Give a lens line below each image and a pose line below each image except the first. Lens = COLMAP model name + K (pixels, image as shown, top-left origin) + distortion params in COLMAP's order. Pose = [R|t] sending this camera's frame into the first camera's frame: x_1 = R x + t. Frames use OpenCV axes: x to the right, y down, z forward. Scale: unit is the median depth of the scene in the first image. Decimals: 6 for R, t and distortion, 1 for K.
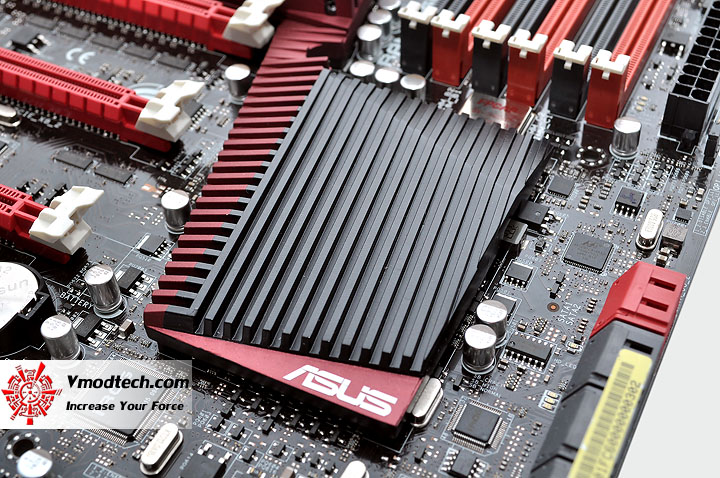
lens RADIAL K [[1033.5, 0, 352.6], [0, 1033.5, 252.1], [0, 0, 1]] dist [-0.025965, 0.000000]
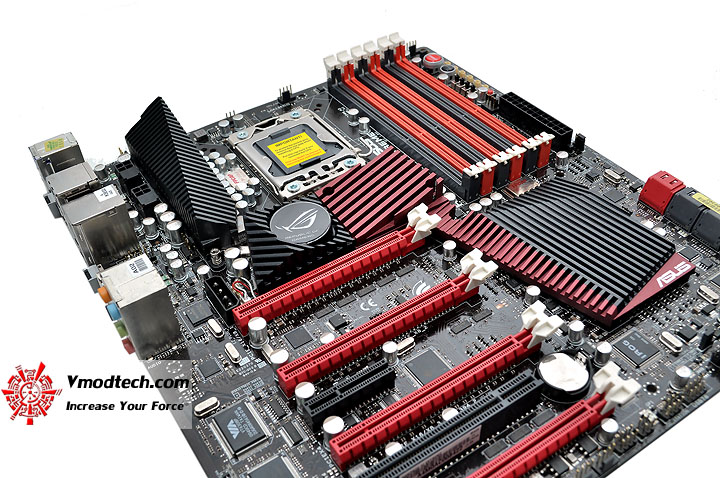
lens RADIAL K [[737.9, 0, 355.7], [0, 737.9, 240.5], [0, 0, 1]] dist [-0.056827, 0.000000]
pose [[0.498046, -0.570916, 0.652691, -1.290283], [0.660689, 0.737335, 0.140806, -0.582462], [-0.561640, 0.361098, 0.744425, 0.112559]]
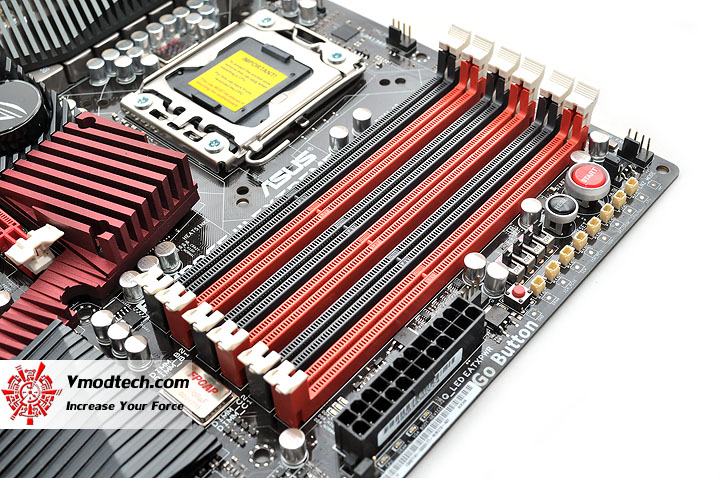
lens RADIAL K [[957.5, 0, 353.4], [0, 957.5, 236.3], [0, 0, 1]] dist [-0.032895, 0.000000]
pose [[0.970149, 0.182979, -0.159155, 0.497573], [-0.184128, 0.982873, 0.007627, -0.385958], [0.157824, 0.021906, 0.987224, 0.049089]]
